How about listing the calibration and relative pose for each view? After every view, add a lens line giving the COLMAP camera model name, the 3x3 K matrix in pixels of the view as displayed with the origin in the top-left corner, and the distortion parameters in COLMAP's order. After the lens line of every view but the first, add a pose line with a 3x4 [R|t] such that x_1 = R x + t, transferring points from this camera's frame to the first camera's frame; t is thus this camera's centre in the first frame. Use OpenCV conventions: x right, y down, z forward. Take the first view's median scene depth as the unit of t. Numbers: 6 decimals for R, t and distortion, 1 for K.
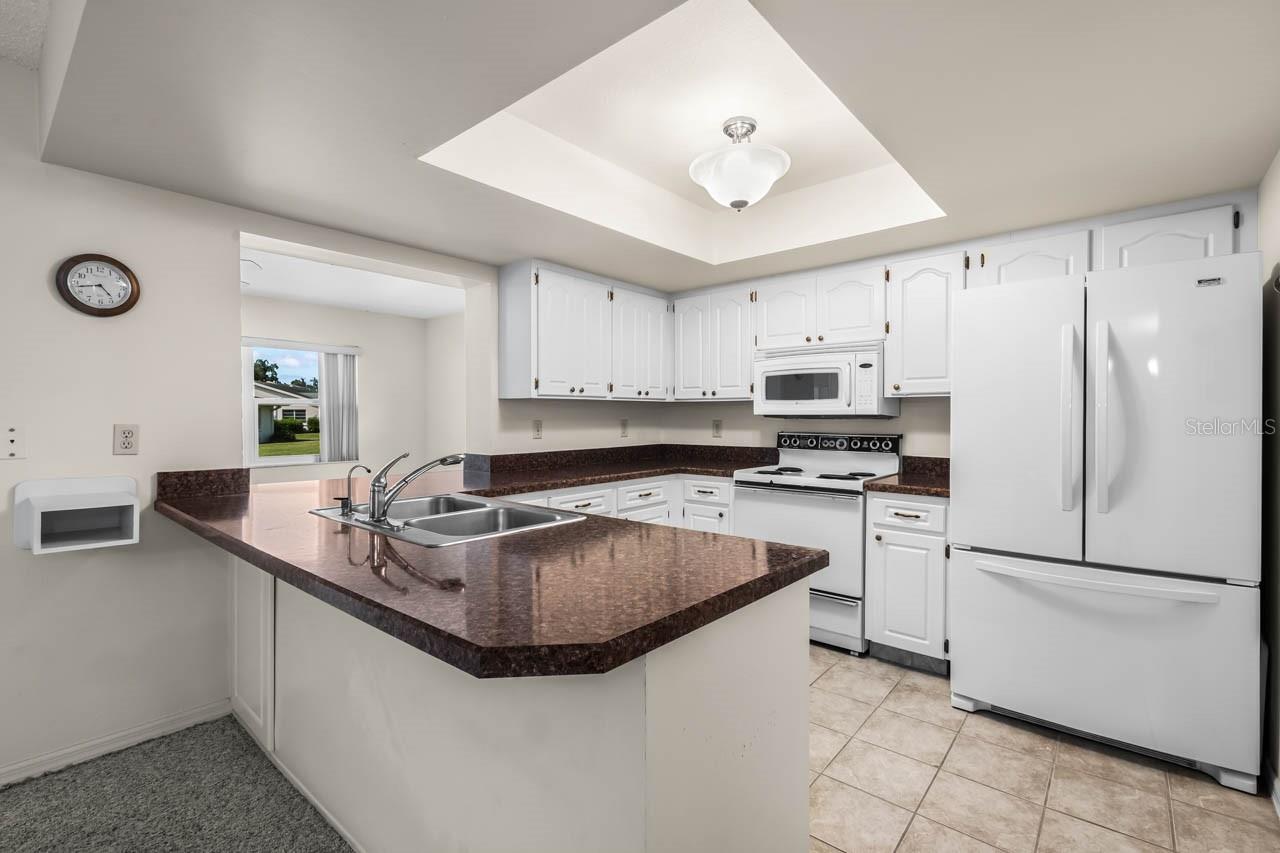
lens RADIAL K [[584.3, 0, 628.9], [0, 584.3, 421.1], [0, 0, 1]] dist [0.008409, -0.003970]
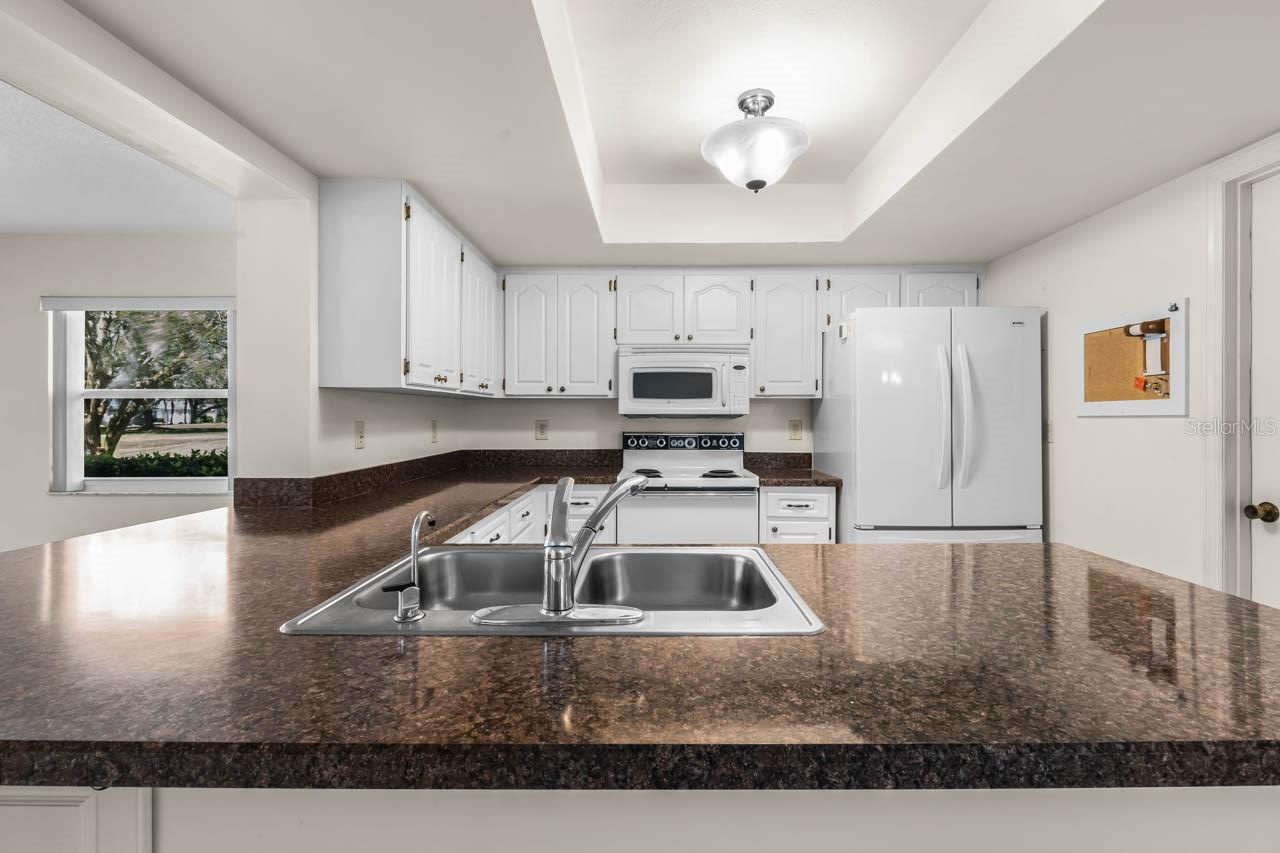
lens RADIAL K [[584.3, 0, 660.5], [0, 584.3, 416.2], [0, 0, 1]] dist [0.008409, -0.003970]
pose [[0.749903, 0.001418, 0.661547, -0.363254], [0.004982, 0.999957, -0.007791, -0.000021], [-0.661529, 0.009138, 0.749864, 0.281264]]
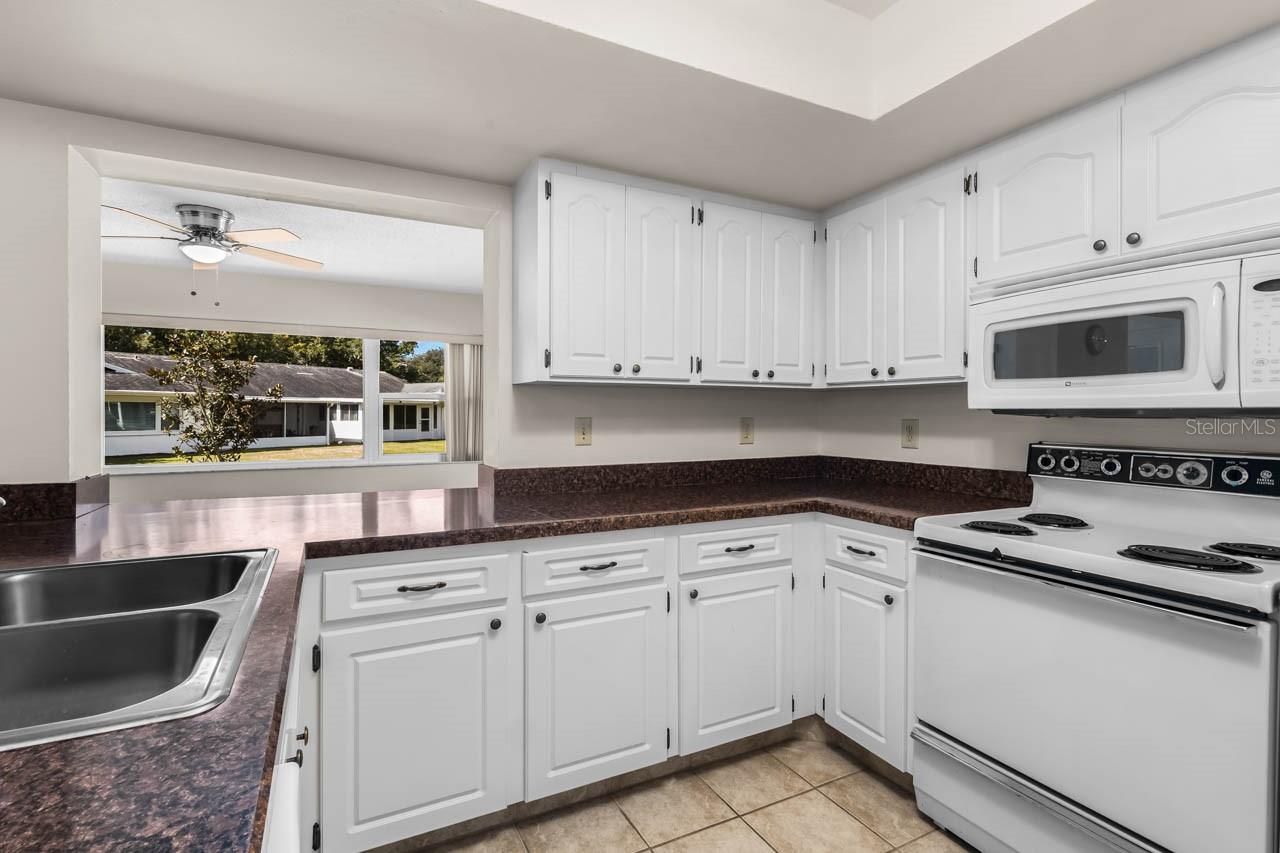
lens RADIAL K [[584.3, 0, 610.6], [0, 584.3, 415.8], [0, 0, 1]] dist [0.008409, -0.003970]
pose [[0.912692, 0.004577, -0.408623, 0.143098], [-0.006954, 0.999966, -0.004332, -0.000437], [0.408590, 0.006795, 0.912693, 0.416482]]
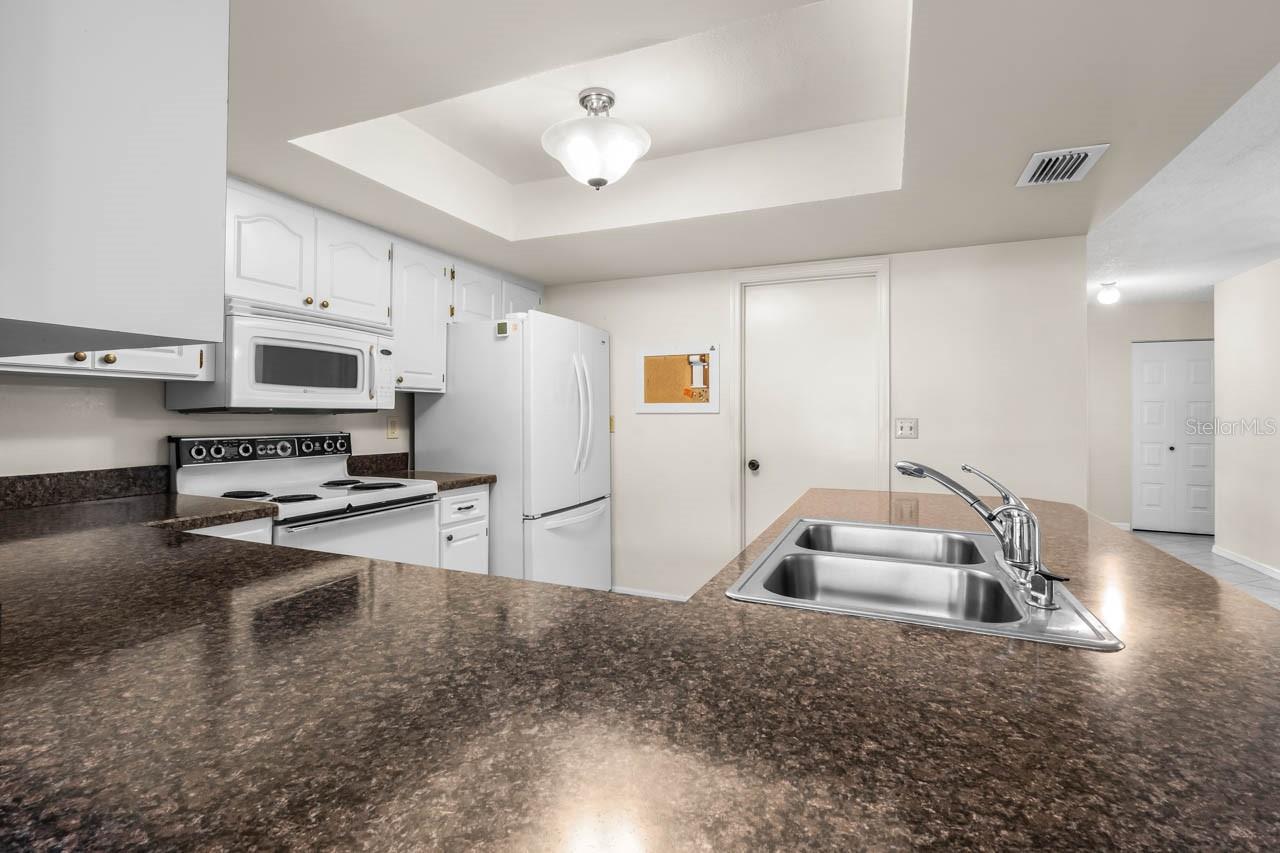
lens RADIAL K [[584.3, 0, 637.8], [0, 584.3, 408.2], [0, 0, 1]] dist [0.008409, -0.003970]
pose [[-0.307083, 0.008850, 0.951642, -0.486059], [0.004194, 0.999960, -0.007946, -0.003633], [-0.951673, 0.001551, -0.307108, 0.836991]]
